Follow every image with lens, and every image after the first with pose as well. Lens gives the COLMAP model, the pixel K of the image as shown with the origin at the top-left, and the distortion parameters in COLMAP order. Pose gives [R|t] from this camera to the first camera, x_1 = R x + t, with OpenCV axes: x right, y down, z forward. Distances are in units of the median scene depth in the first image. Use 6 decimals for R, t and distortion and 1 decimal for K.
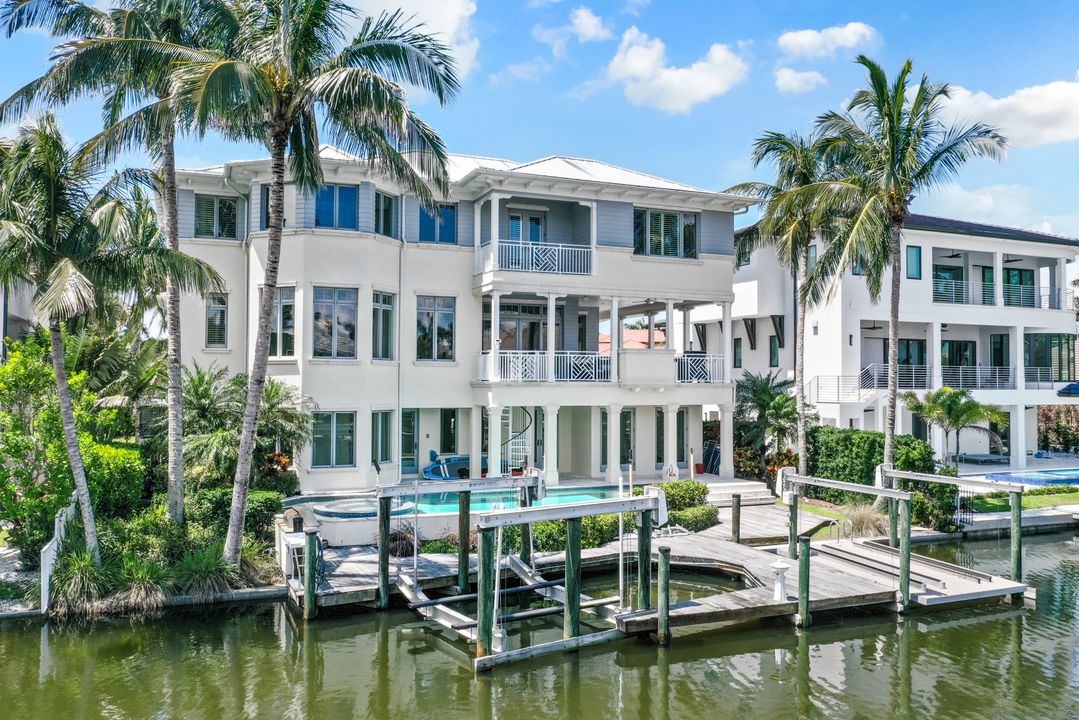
lens RADIAL K [[857.5, 0, 533.1], [0, 857.5, 359.3], [0, 0, 1]] dist [-0.015080, 0.003596]
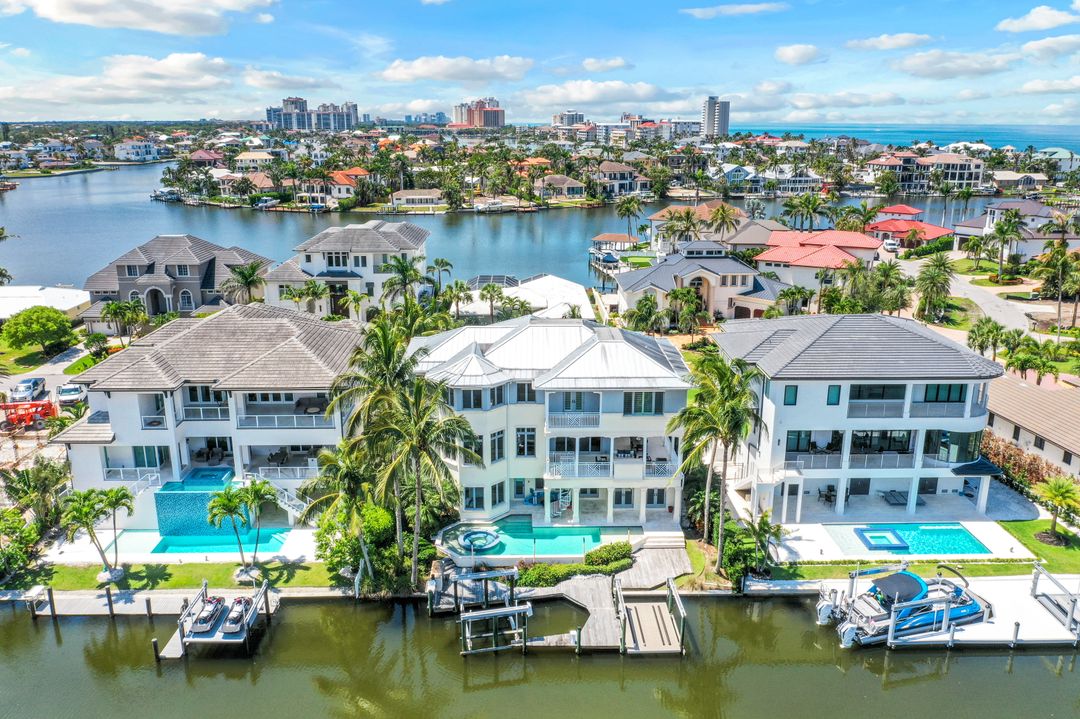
lens RADIAL K [[858.3, 0, 541.0], [0, 858.3, 355.5], [0, 0, 1]] dist [-0.015080, 0.003596]
pose [[0.932202, 0.096703, -0.348780, 0.625099], [0.011335, 0.955373, 0.295184, -0.851289], [0.361760, -0.279124, 0.889505, -0.771883]]
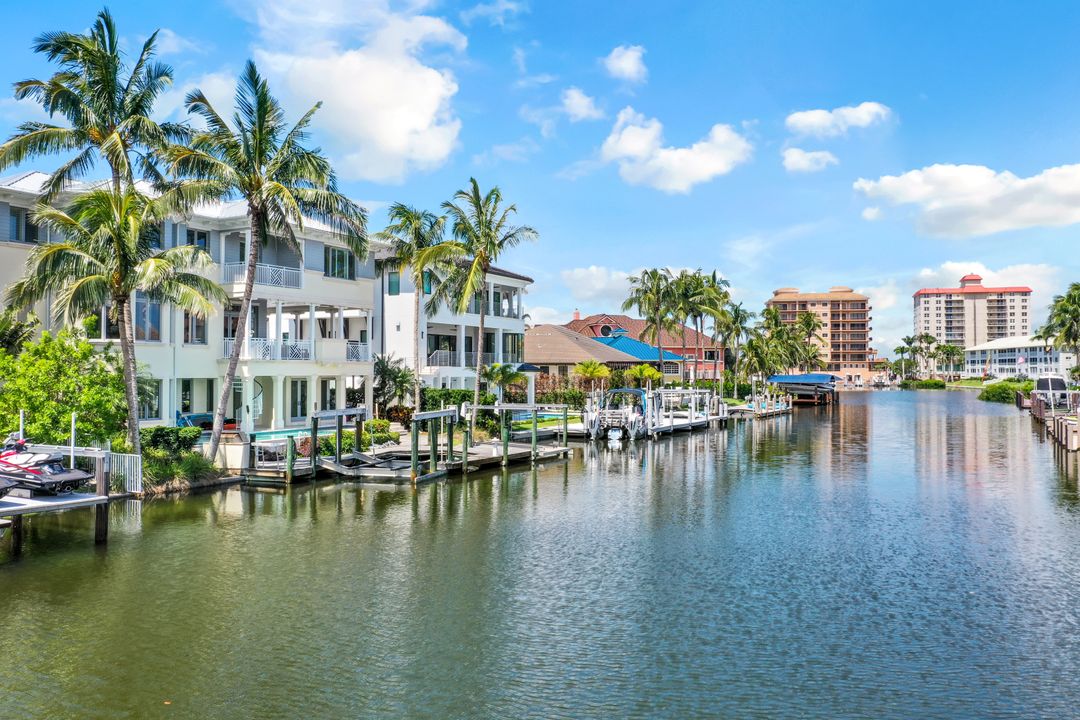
lens RADIAL K [[858.3, 0, 536.3], [0, 858.3, 363.2], [0, 0, 1]] dist [-0.015080, 0.003596]
pose [[0.773859, -0.000042, 0.633358, -0.568805], [-0.009659, 0.999883, 0.011868, 0.010000], [-0.633285, -0.015301, 0.773768, -0.424257]]
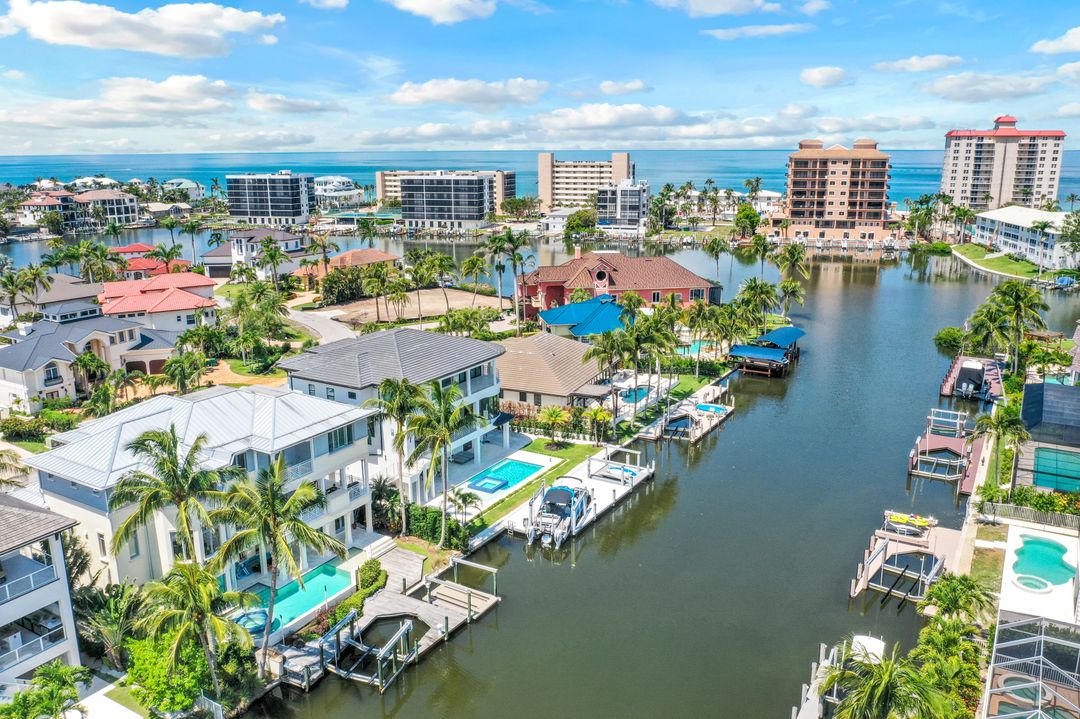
lens RADIAL K [[858.3, 0, 544.2], [0, 858.3, 354.1], [0, 0, 1]] dist [-0.015080, 0.003596]
pose [[0.801378, -0.152241, 0.578459, -0.676858], [-0.007851, 0.964308, 0.264667, -0.956673], [-0.598106, -0.216640, 0.771580, -0.928979]]
